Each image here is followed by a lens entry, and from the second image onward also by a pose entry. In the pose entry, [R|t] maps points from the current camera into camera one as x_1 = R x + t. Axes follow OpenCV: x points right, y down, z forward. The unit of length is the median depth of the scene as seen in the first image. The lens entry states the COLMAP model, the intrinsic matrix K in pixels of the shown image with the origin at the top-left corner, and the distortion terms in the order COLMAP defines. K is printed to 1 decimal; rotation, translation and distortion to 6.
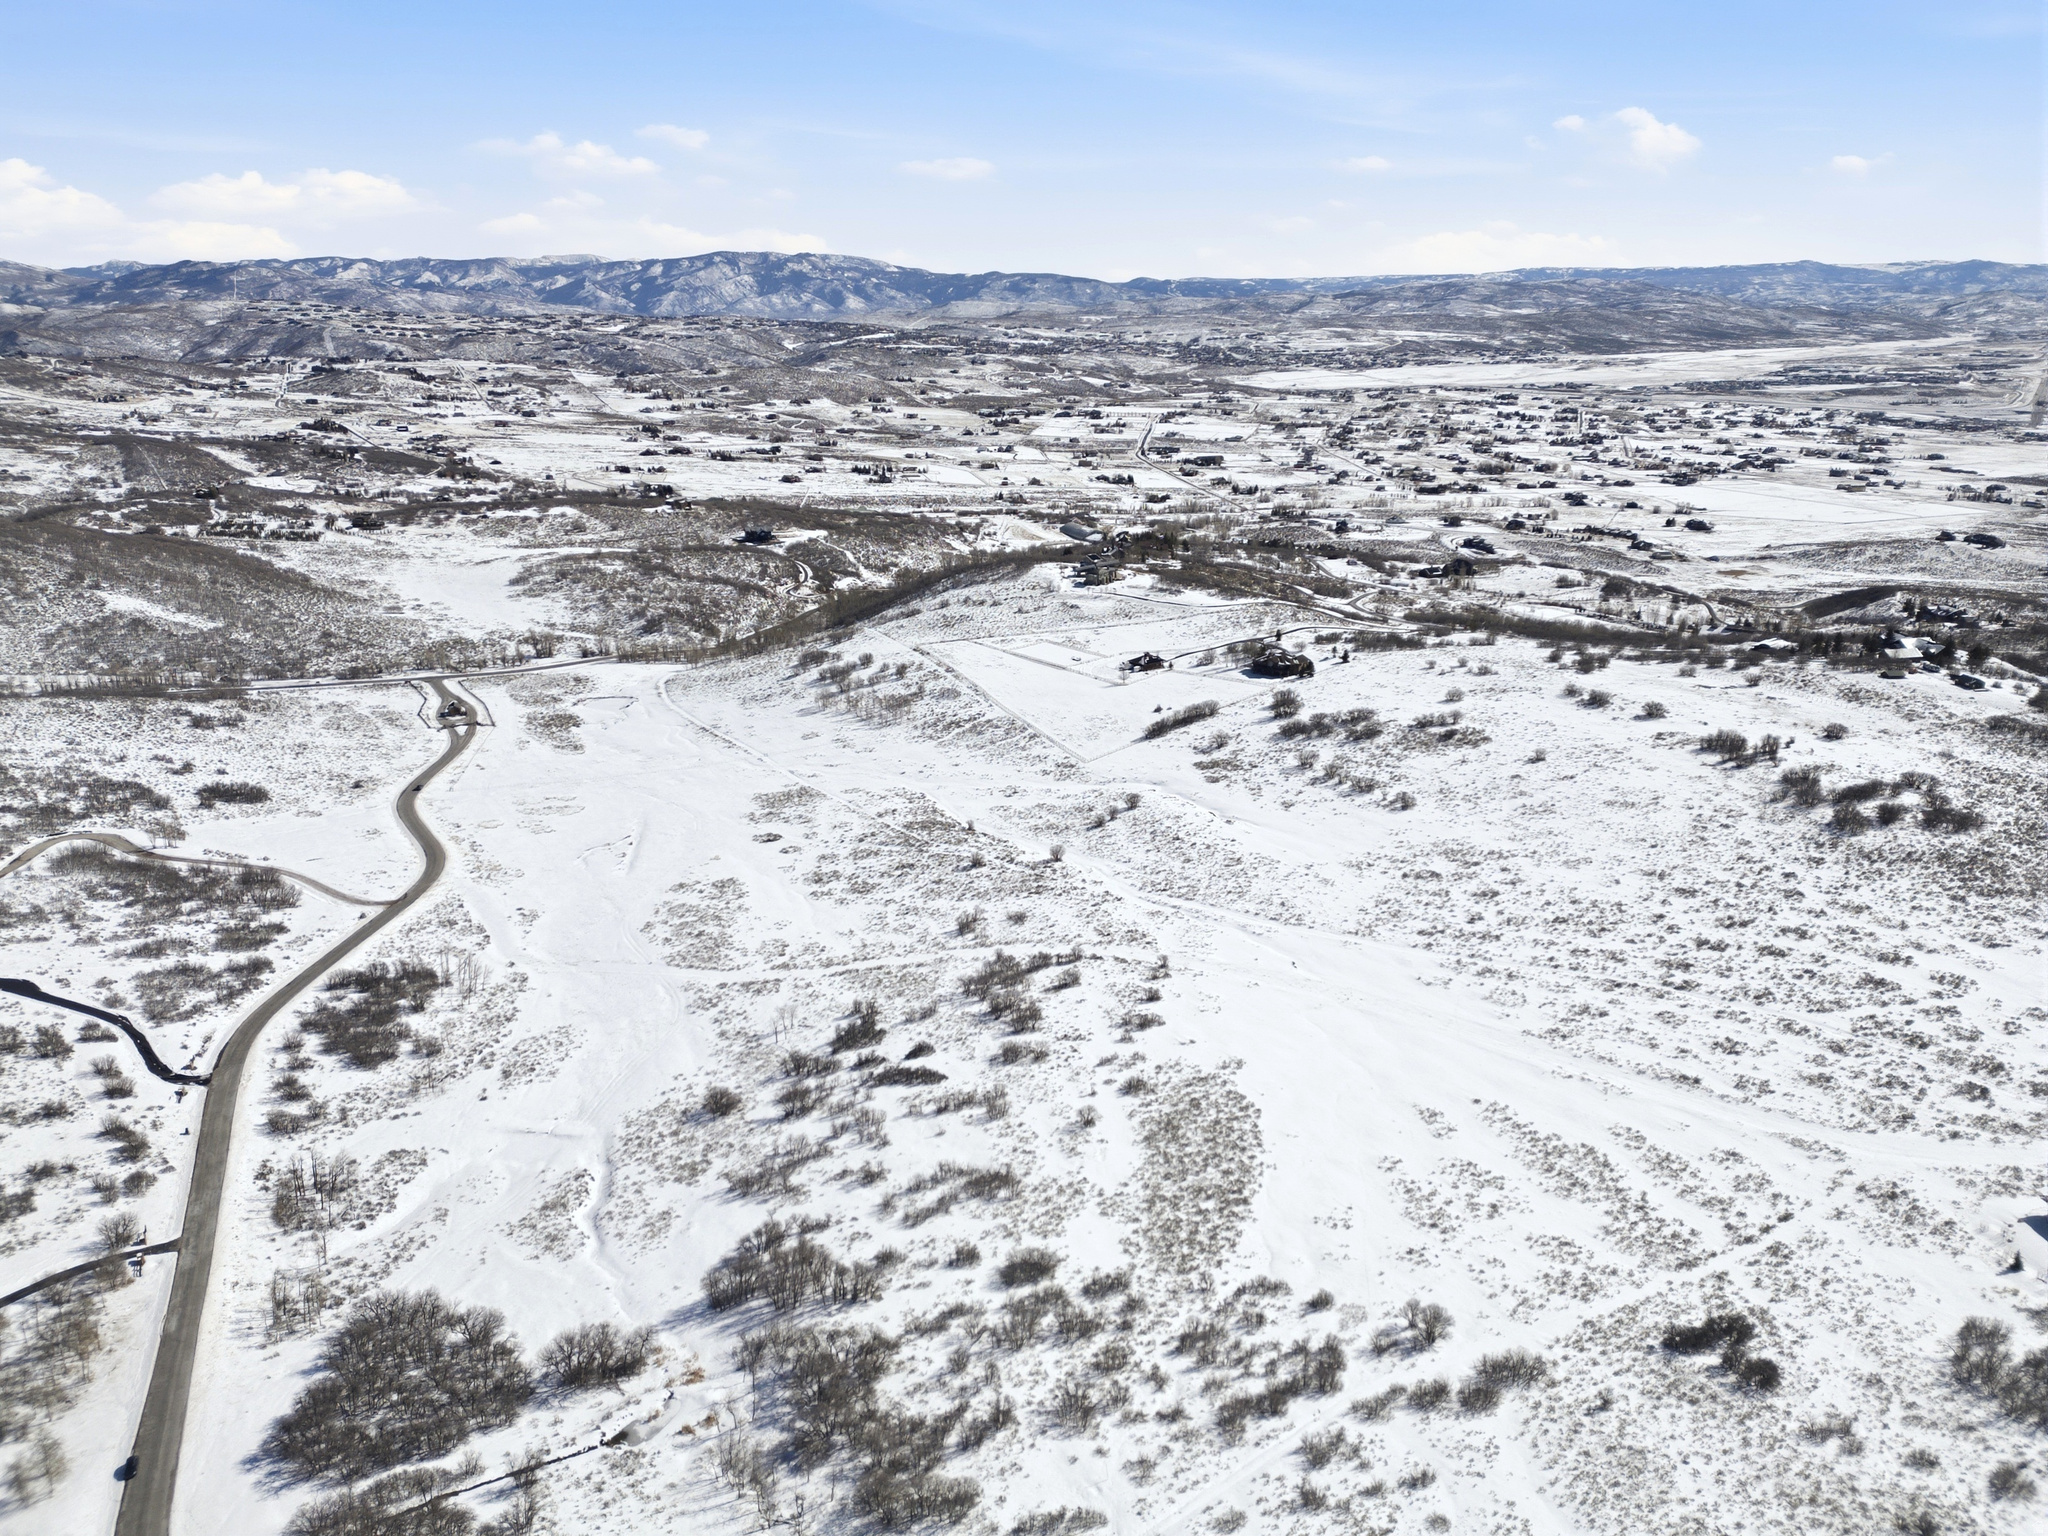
lens RADIAL K [[1409.3, 0, 1023.5], [0, 1409.3, 792.2], [0, 0, 1]] dist [0.097041, -0.096941]
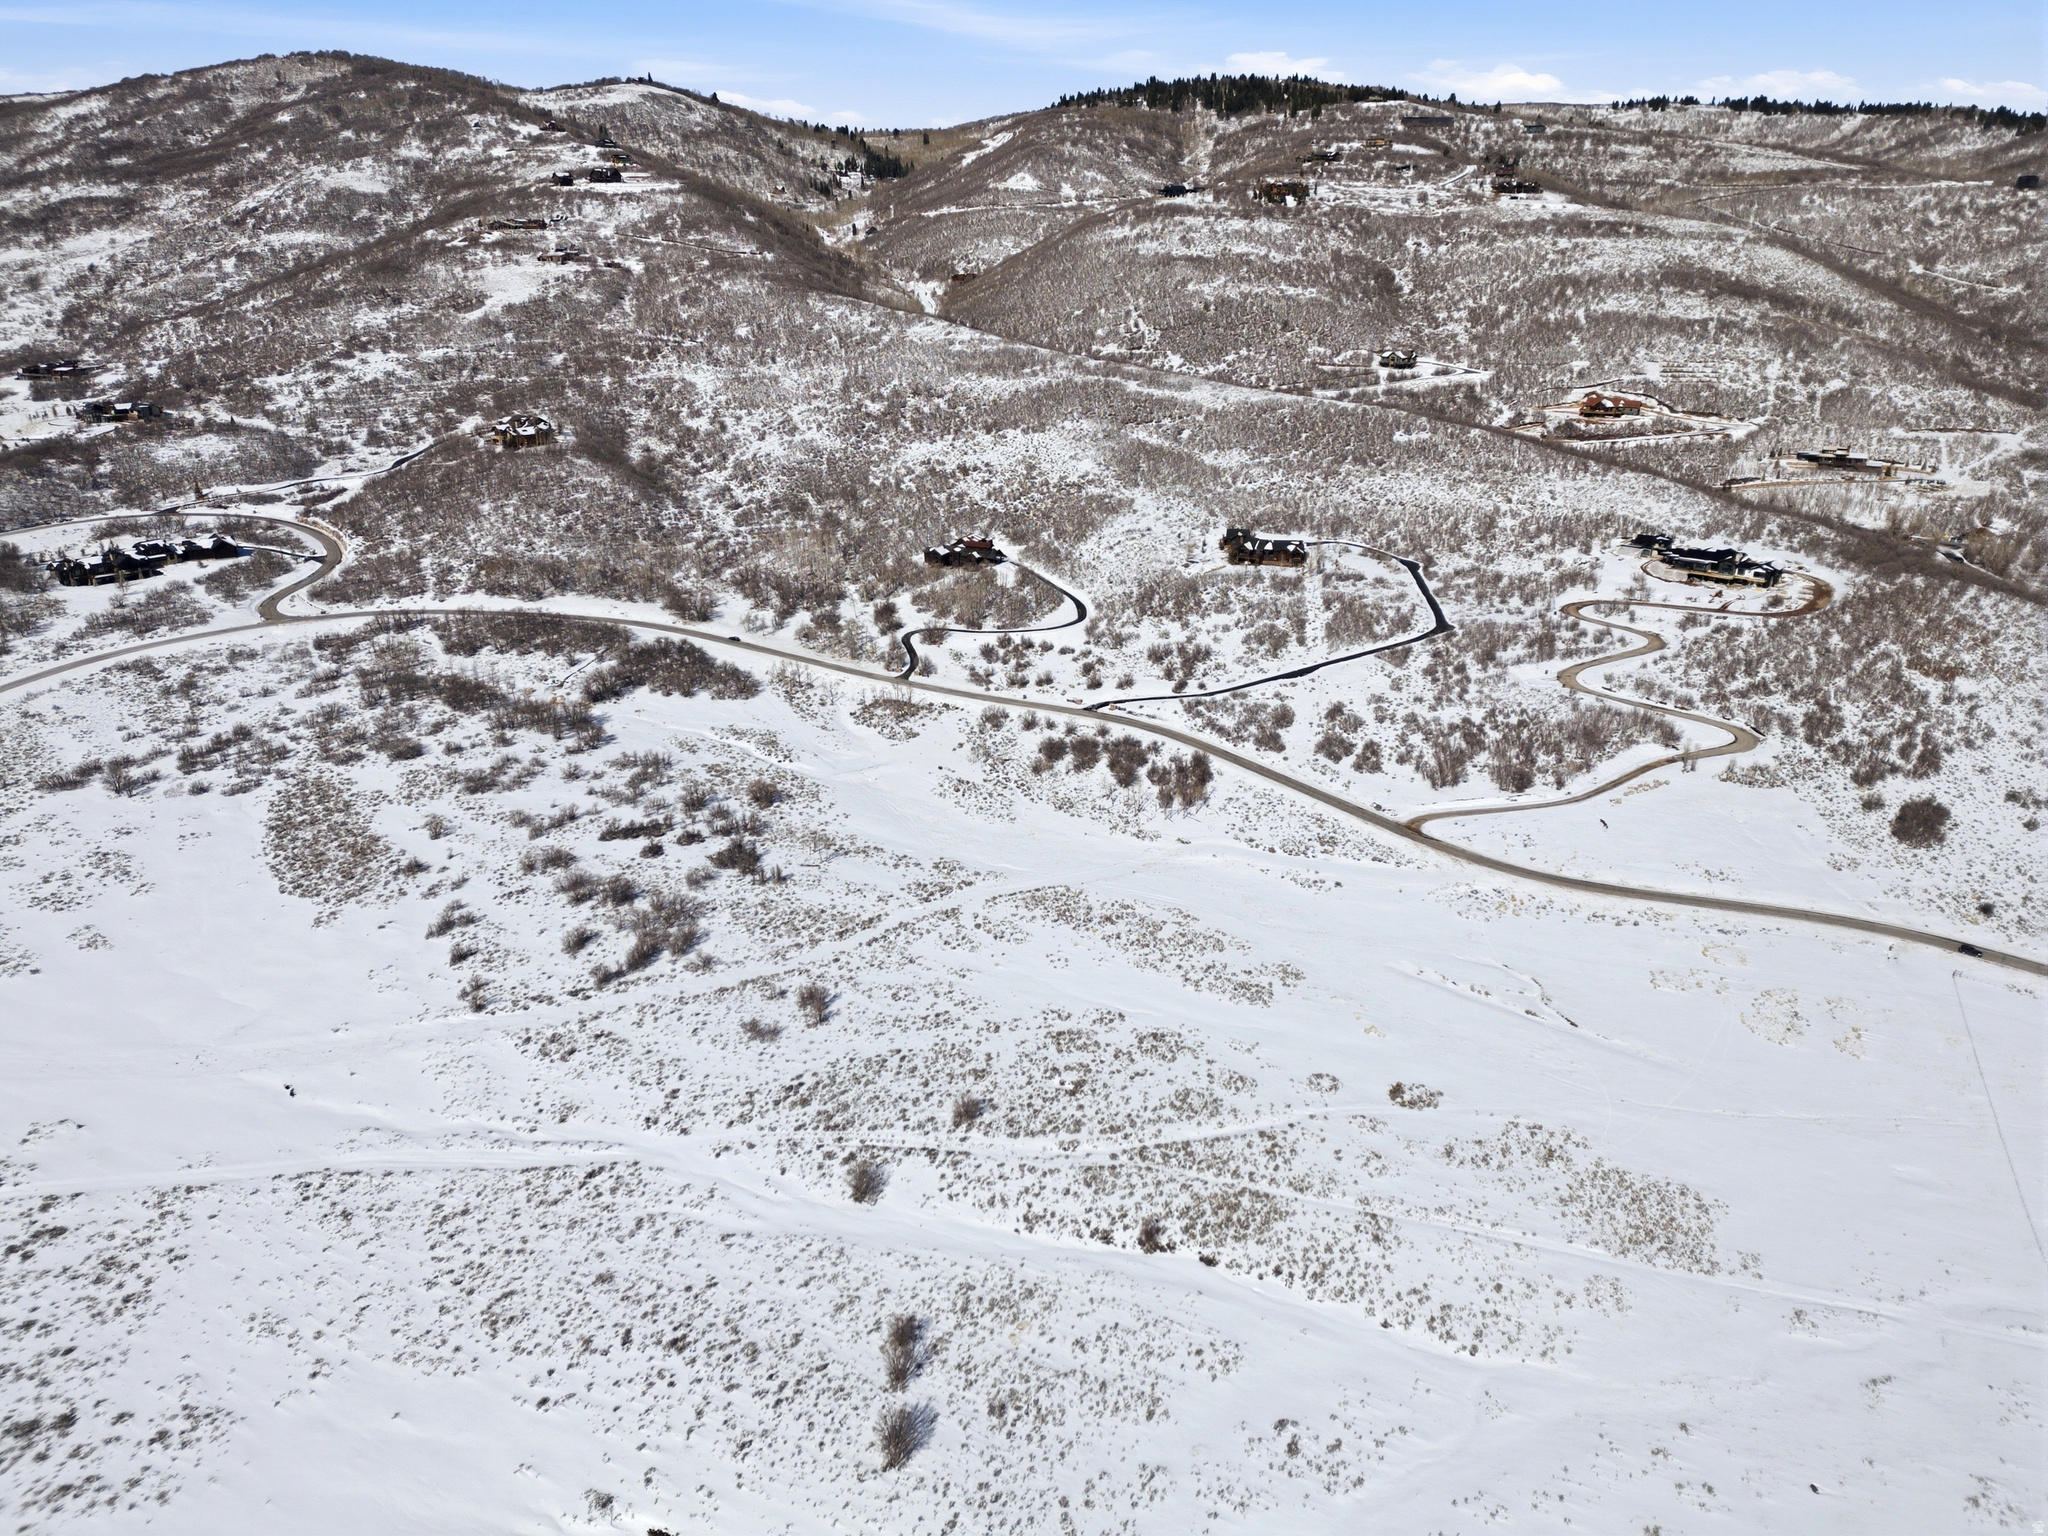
lens RADIAL K [[1409.3, 0, 1023.5], [0, 1409.3, 792.2], [0, 0, 1]] dist [0.097041, -0.096941]
pose [[-0.742110, 0.250709, -0.621625, 0.070838], [-0.217353, 0.787289, 0.577004, -0.100391], [0.634059, 0.563312, -0.529763, 0.330217]]
